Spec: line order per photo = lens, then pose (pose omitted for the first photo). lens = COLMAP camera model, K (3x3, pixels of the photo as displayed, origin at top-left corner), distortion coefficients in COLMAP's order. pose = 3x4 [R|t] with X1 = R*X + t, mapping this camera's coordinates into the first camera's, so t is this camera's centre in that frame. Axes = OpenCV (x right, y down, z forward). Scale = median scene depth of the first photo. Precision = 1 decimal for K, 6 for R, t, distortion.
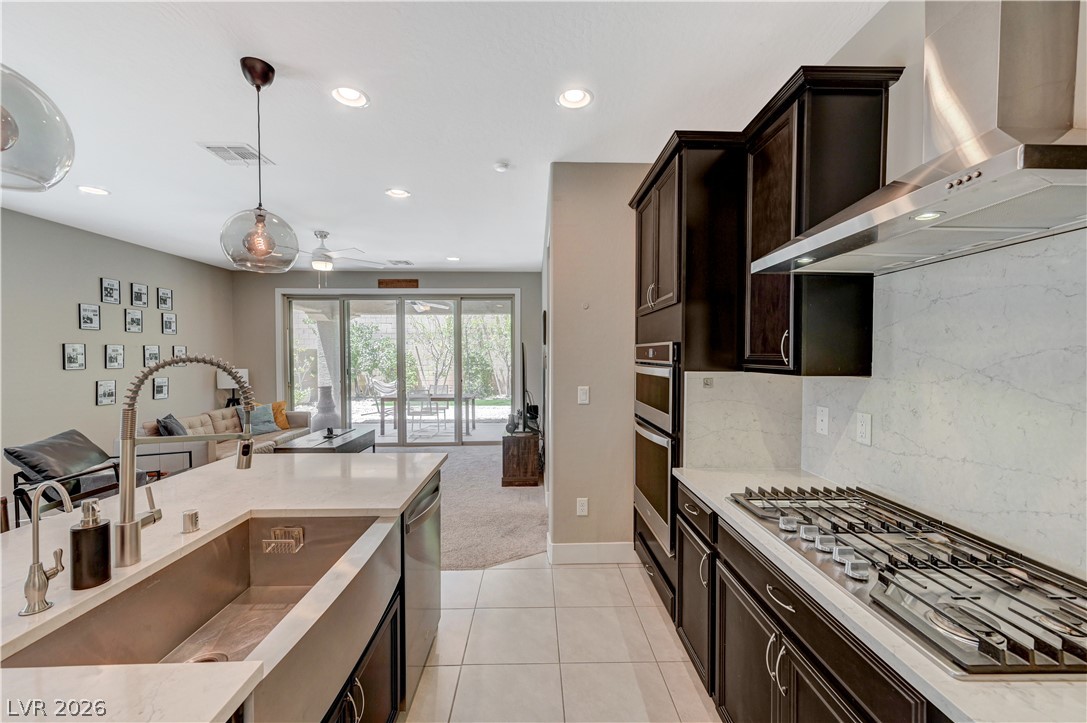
lens RADIAL K [[427.4, 0, 535.4], [0, 427.4, 371.6], [0, 0, 1]] dist [-0.002992, 0.001611]
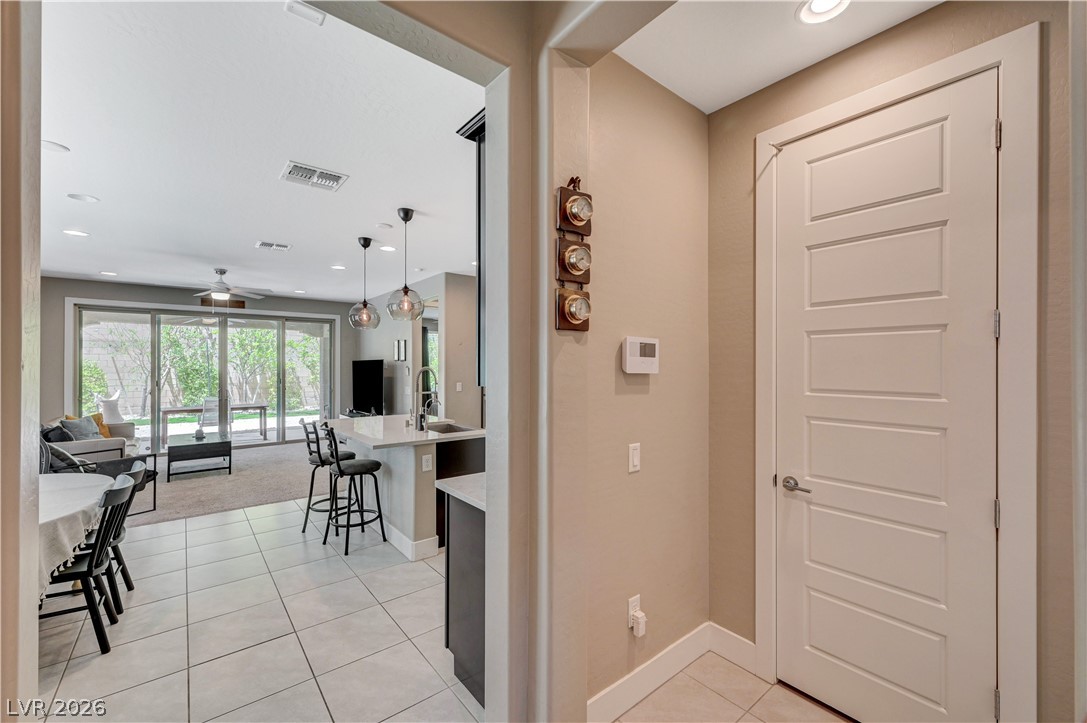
lens RADIAL K [[450.7, 0, 537.4], [0, 450.7, 364.6], [0, 0, 1]] dist [0.002871, 0.000082]
pose [[0.789195, 0.002901, 0.614136, -0.495843], [0.026532, 0.998894, -0.038813, 0.025469], [-0.613569, 0.046925, 0.788246, -0.518526]]
